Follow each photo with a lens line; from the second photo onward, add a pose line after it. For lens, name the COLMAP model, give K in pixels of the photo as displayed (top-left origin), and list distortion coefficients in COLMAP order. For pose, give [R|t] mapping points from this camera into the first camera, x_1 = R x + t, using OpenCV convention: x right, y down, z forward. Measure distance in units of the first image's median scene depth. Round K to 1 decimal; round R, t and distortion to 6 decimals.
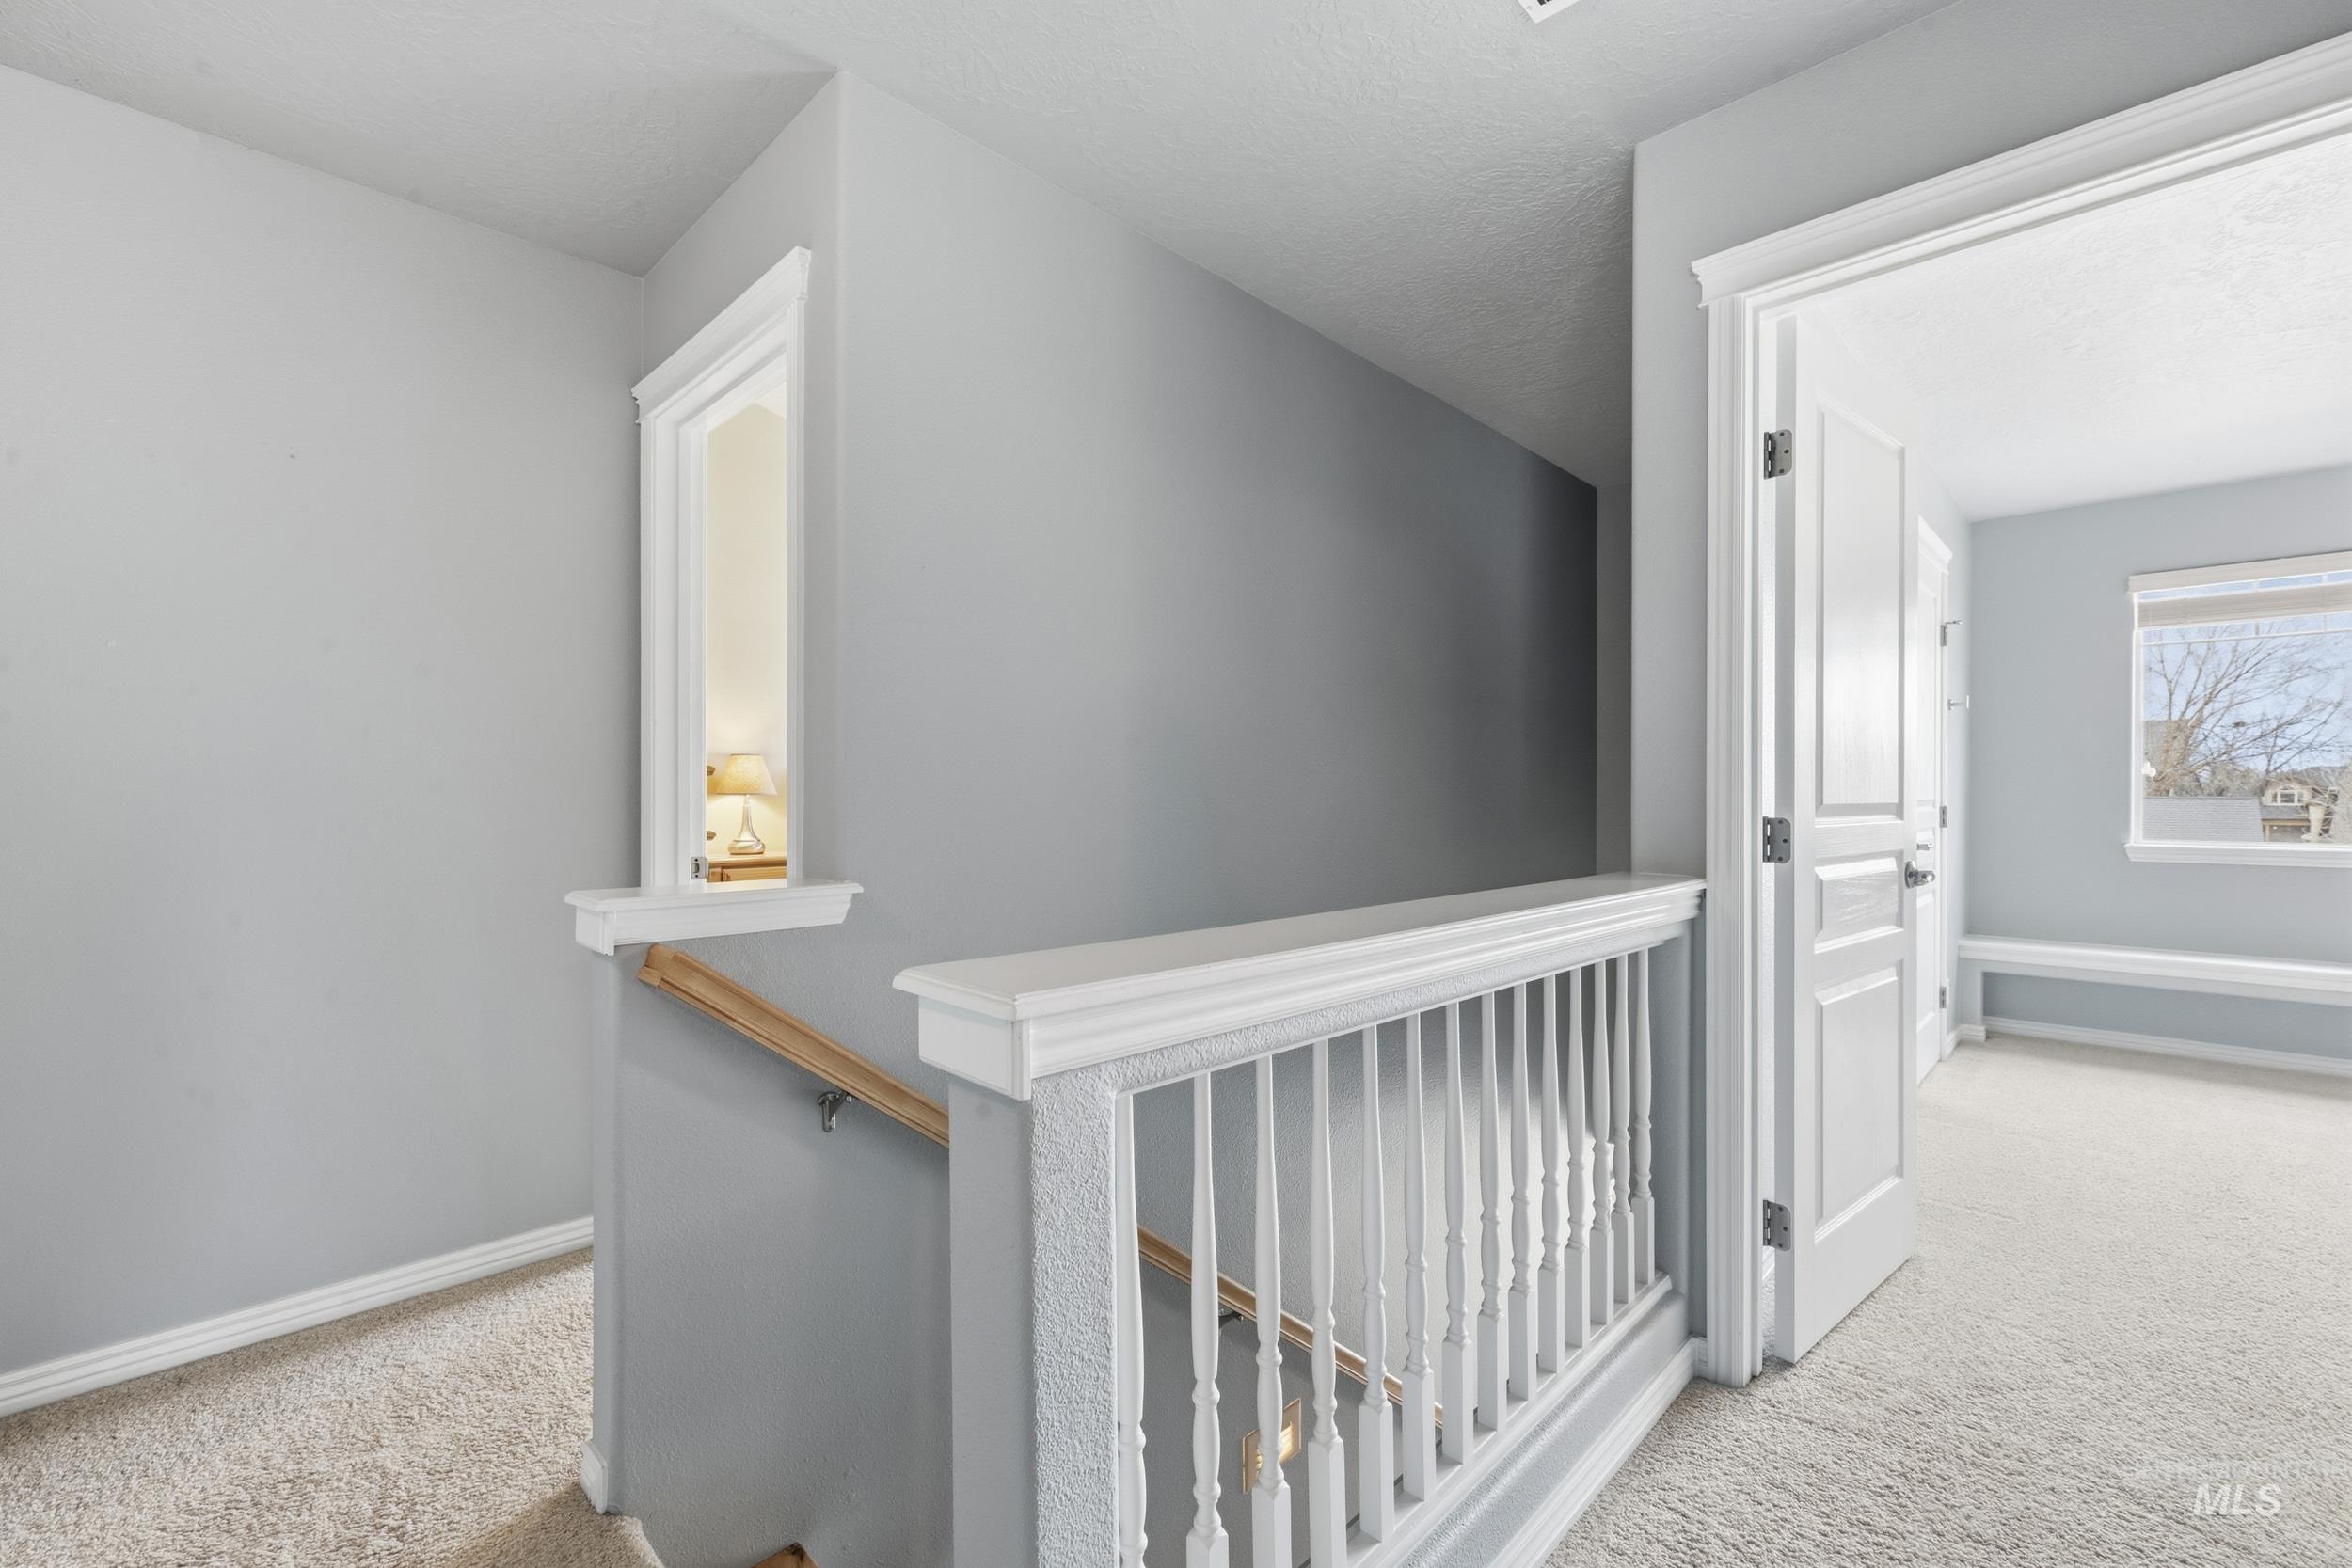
lens RADIAL K [[1004.6, 0, 1176.0], [0, 1004.6, 784.0], [0, 0, 1]] dist [-0.001115, -0.000110]
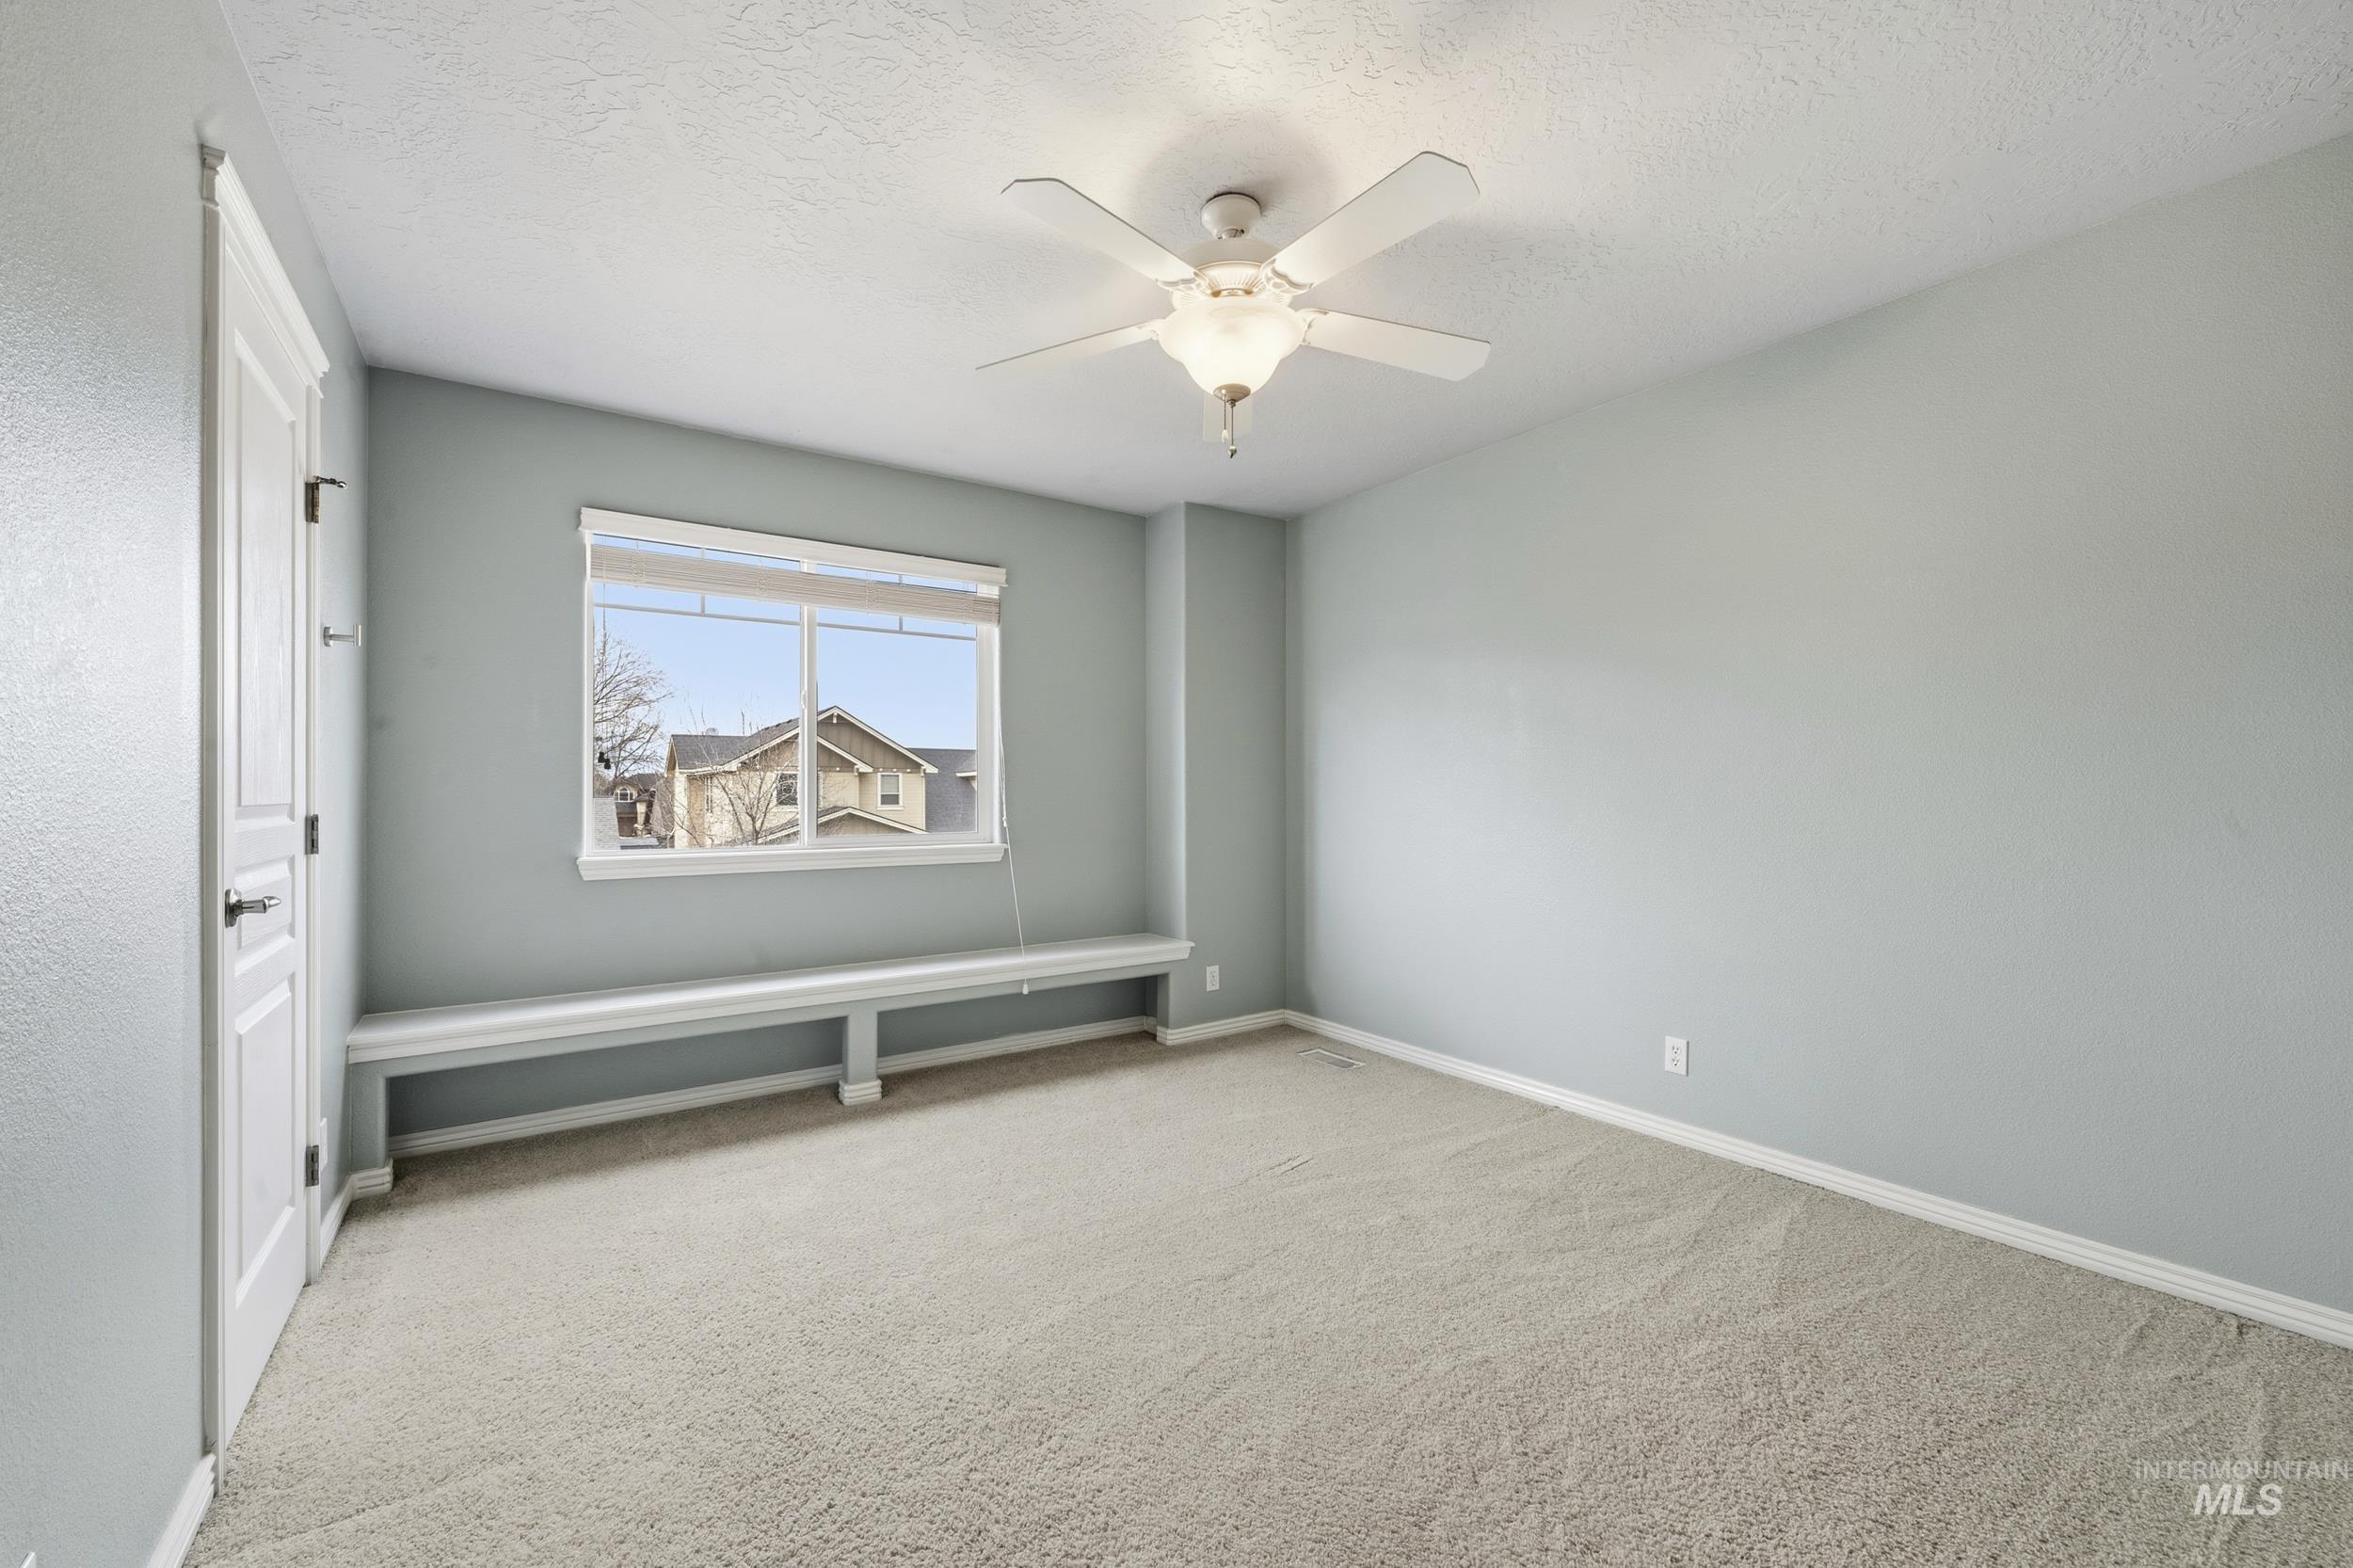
lens RADIAL K [[932.9, 0, 1178.9], [0, 932.9, 800.3], [0, 0, 1]] dist [0.000100, -0.000084]
pose [[0.189384, -0.009361, 0.981859, 0.345540], [-0.005937, 0.999925, 0.010678, 0.005734], [-0.981885, -0.007851, 0.189314, 0.428988]]
